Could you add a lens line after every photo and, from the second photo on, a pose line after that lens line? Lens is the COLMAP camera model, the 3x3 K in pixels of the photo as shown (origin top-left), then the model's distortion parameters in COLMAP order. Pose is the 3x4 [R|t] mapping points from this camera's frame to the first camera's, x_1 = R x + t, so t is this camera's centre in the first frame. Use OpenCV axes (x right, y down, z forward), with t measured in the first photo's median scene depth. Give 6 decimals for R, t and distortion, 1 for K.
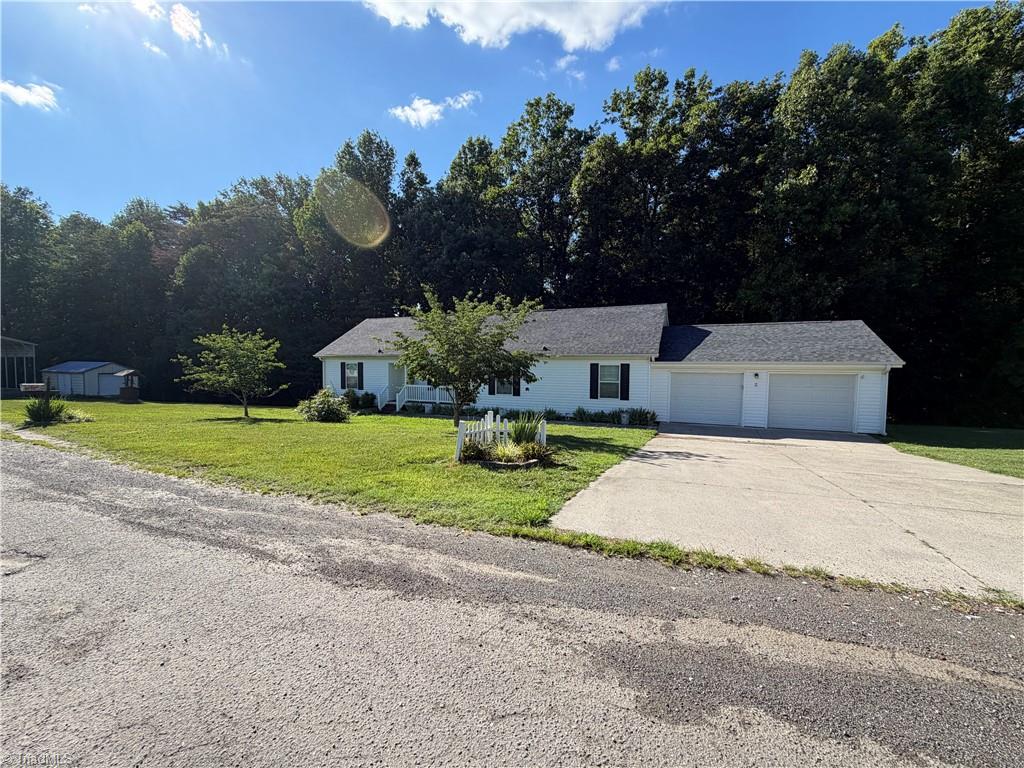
lens RADIAL K [[412.4, 0, 505.4], [0, 412.4, 388.9], [0, 0, 1]] dist [0.000560, 0.000214]
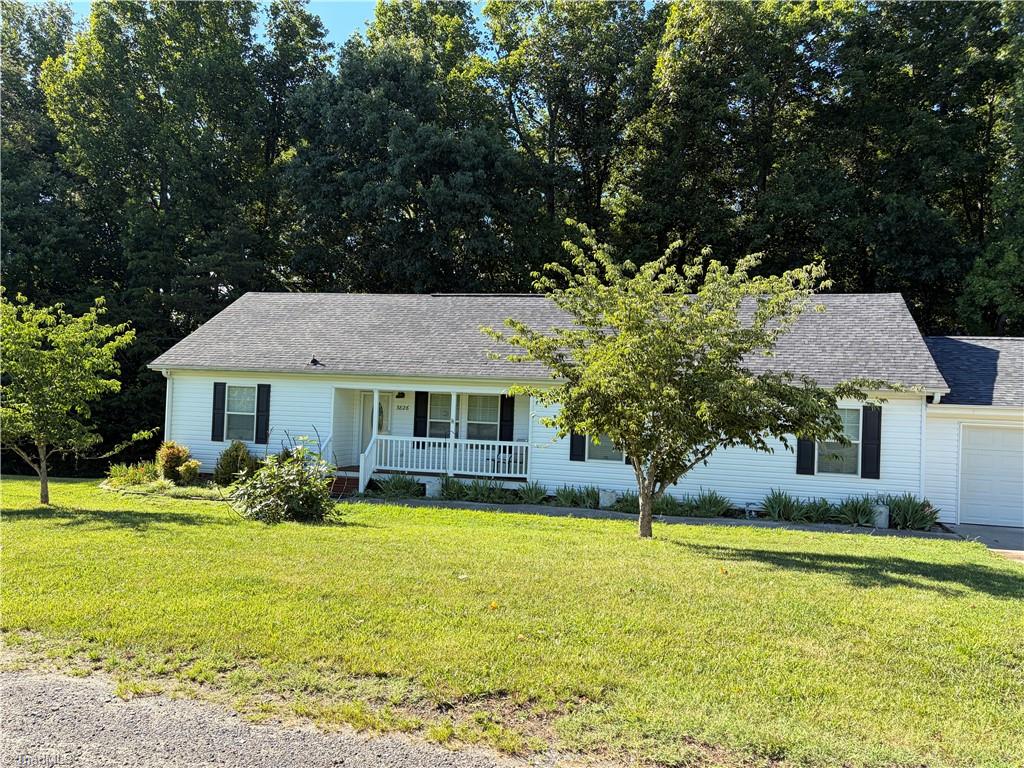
lens RADIAL K [[766.3, 0, 514.2], [0, 766.3, 383.2], [0, 0, 1]] dist [0.029742, -0.036040]
pose [[0.984019, 0.035748, 0.174439, -0.250235], [-0.022194, 0.996624, -0.079039, -0.003612], [-0.176676, 0.073904, 0.981491, 0.120524]]
